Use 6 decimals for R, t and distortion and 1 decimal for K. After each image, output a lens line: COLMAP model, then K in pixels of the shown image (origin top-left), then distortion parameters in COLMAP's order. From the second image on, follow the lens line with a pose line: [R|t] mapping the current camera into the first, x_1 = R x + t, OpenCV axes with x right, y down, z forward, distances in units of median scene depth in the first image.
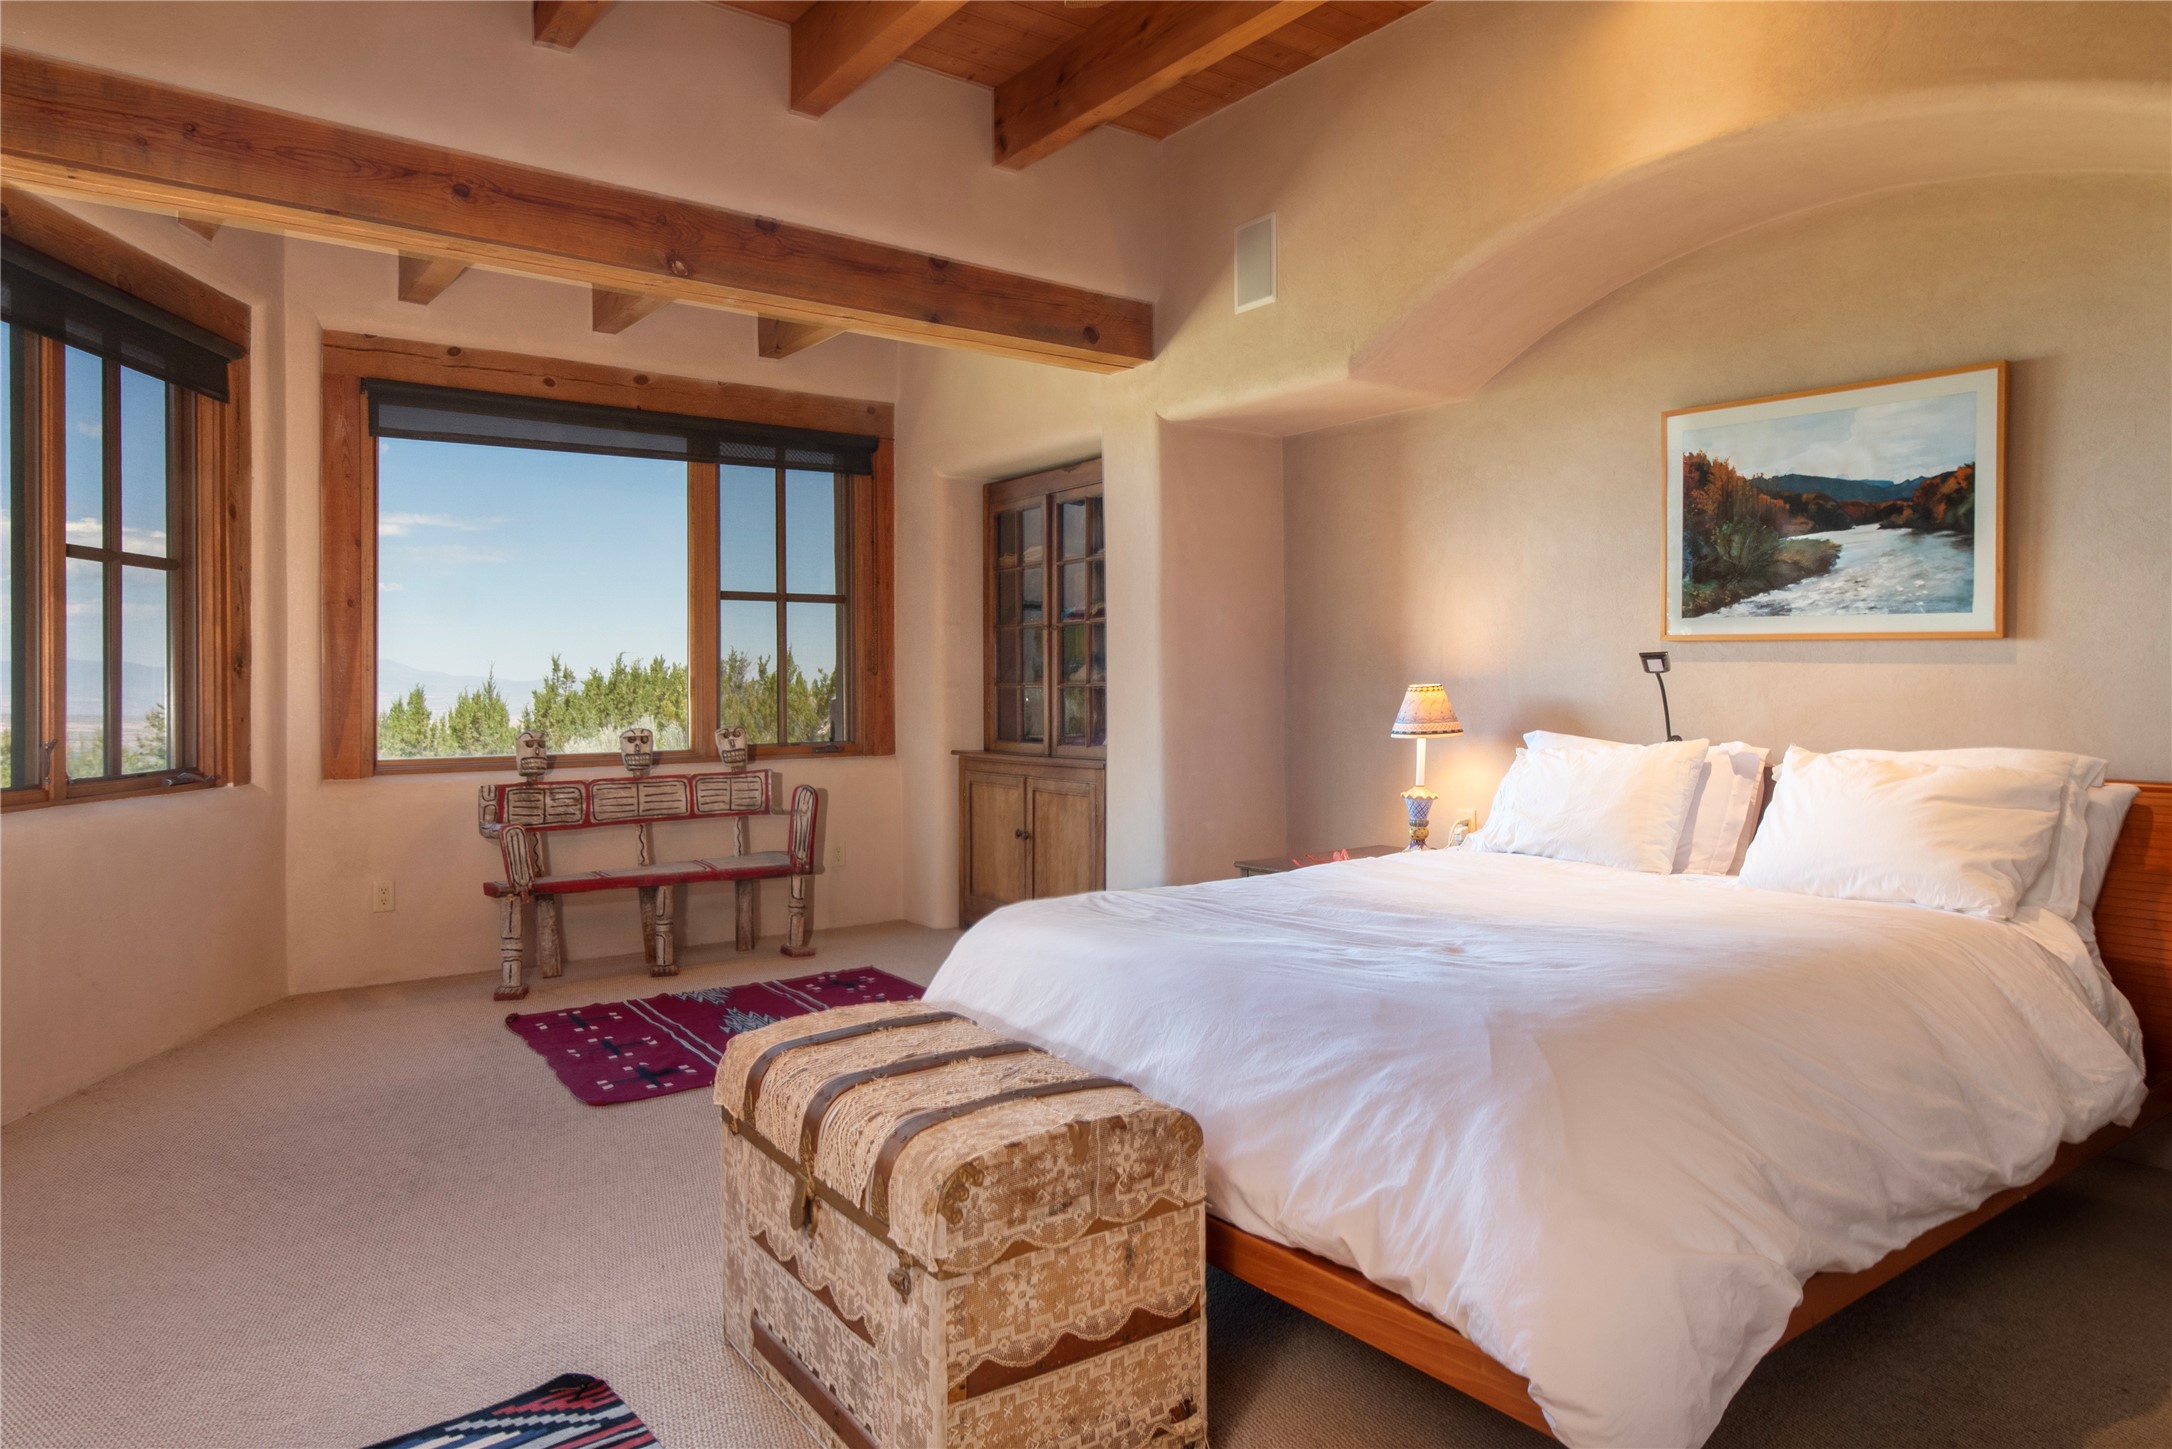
lens RADIAL K [[1337.5, 0, 1084.3], [0, 1337.5, 707.1], [0, 0, 1]] dist [-0.005377, 0.000102]
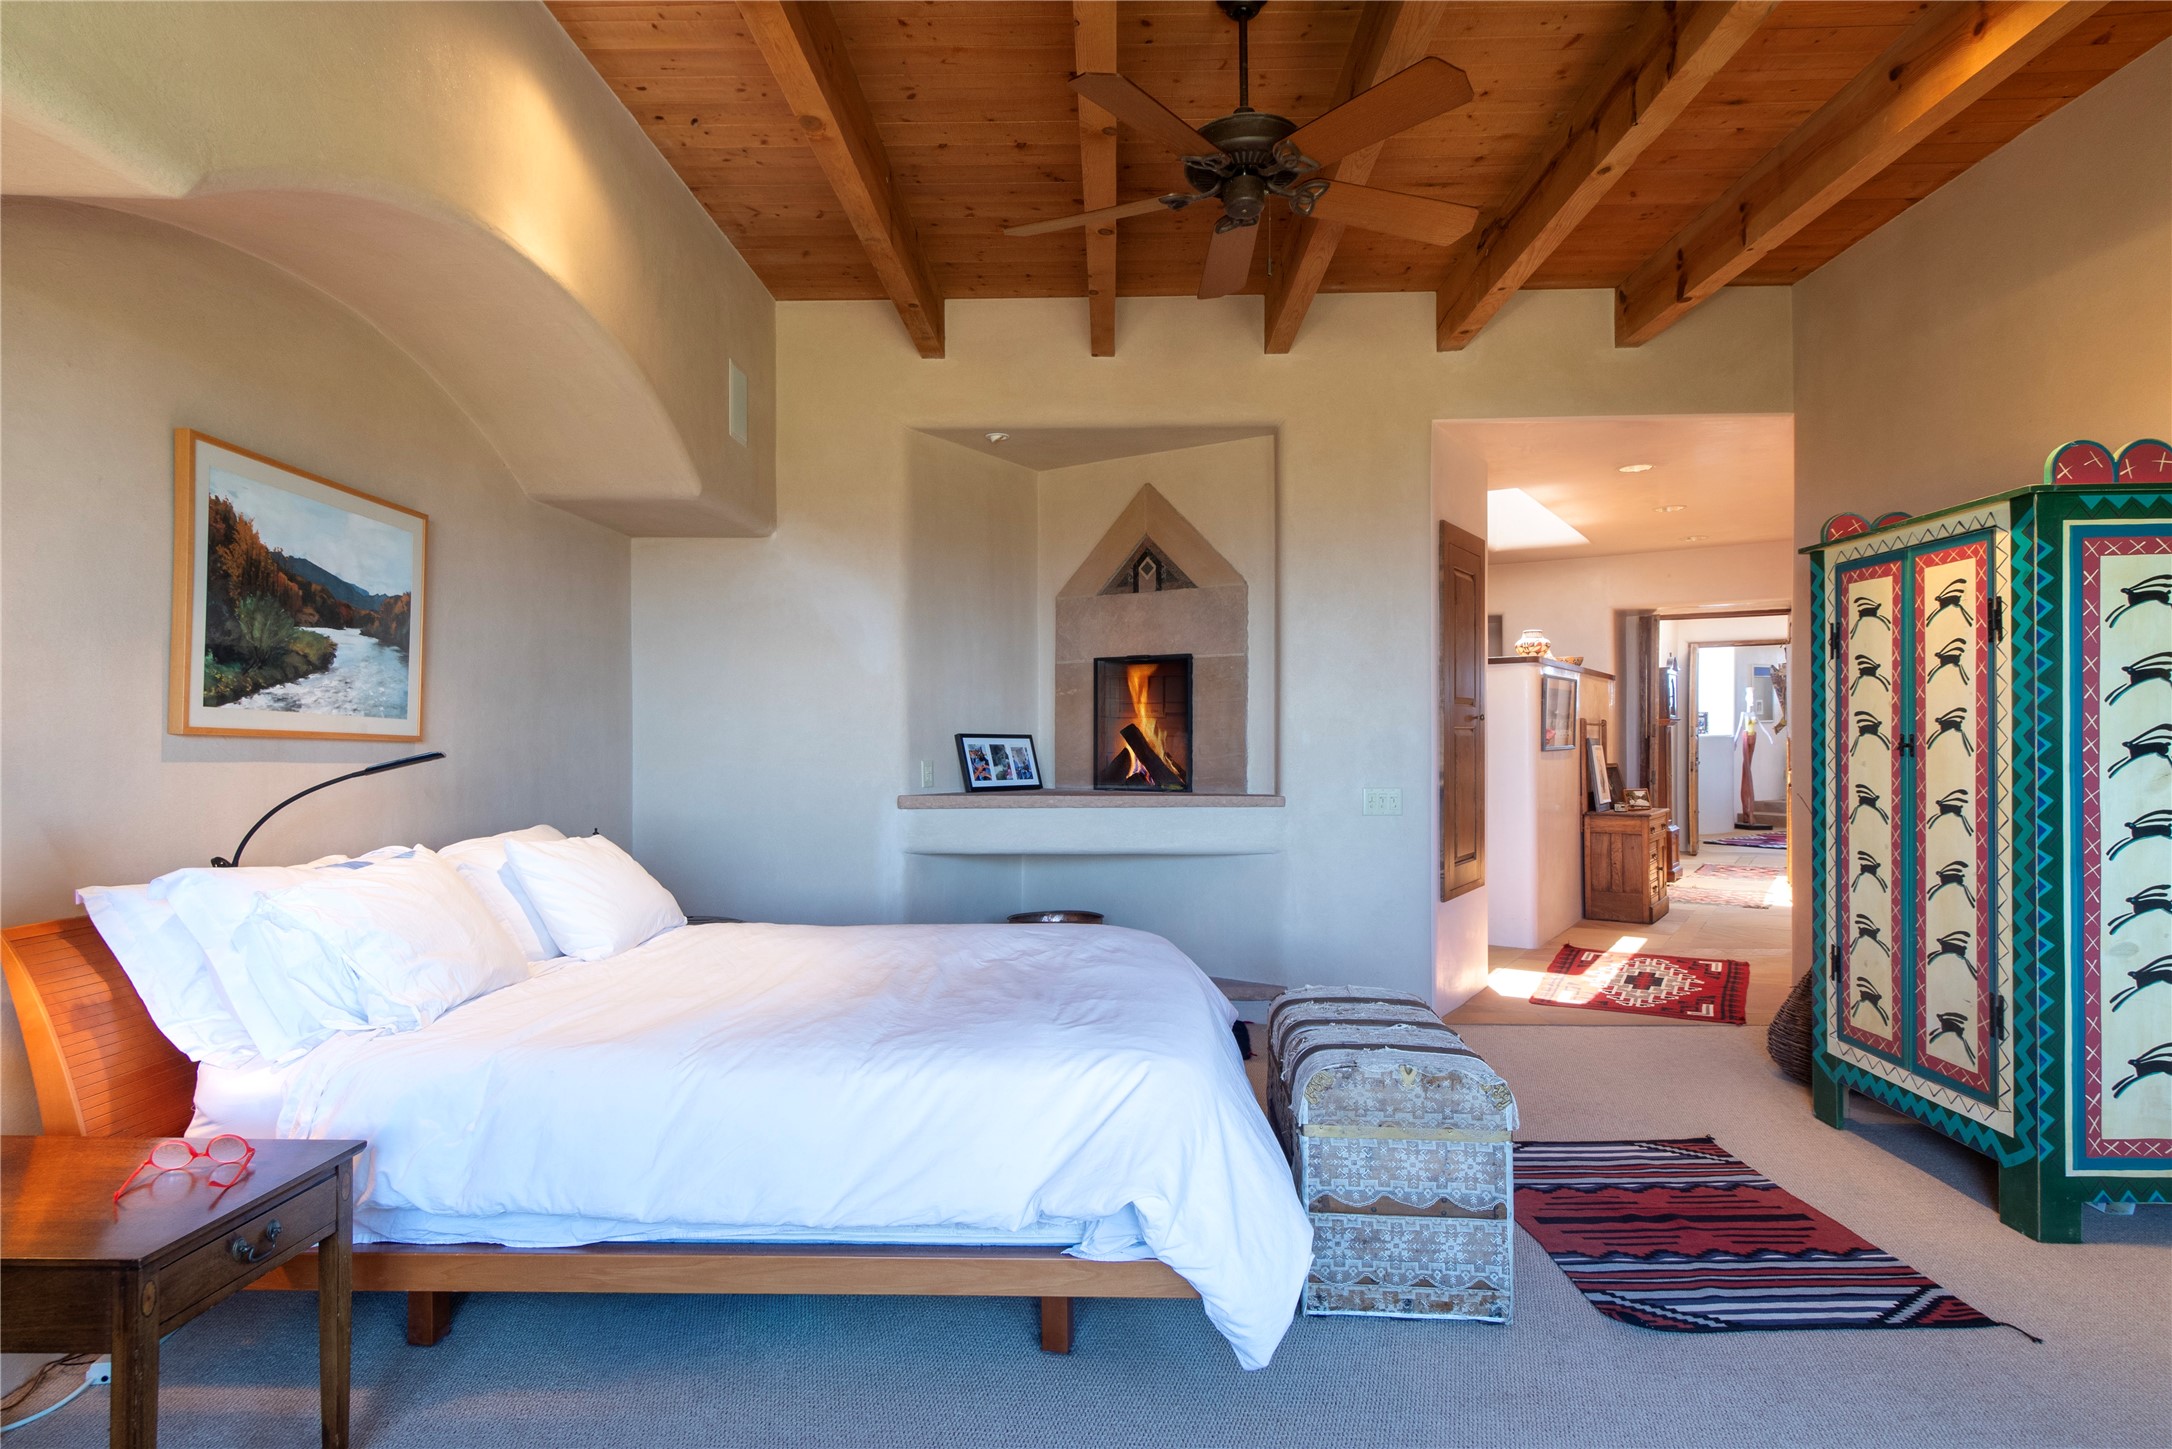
lens RADIAL K [[1163.4, 0, 1087.4], [0, 1163.4, 724.7], [0, 0, 1]] dist [0.005502, 0.000718]
pose [[-0.795275, 0.009680, 0.606172, -0.587508], [0.013623, 0.999905, 0.001906, -0.083136], [-0.606096, 0.009774, -0.795332, 2.002987]]
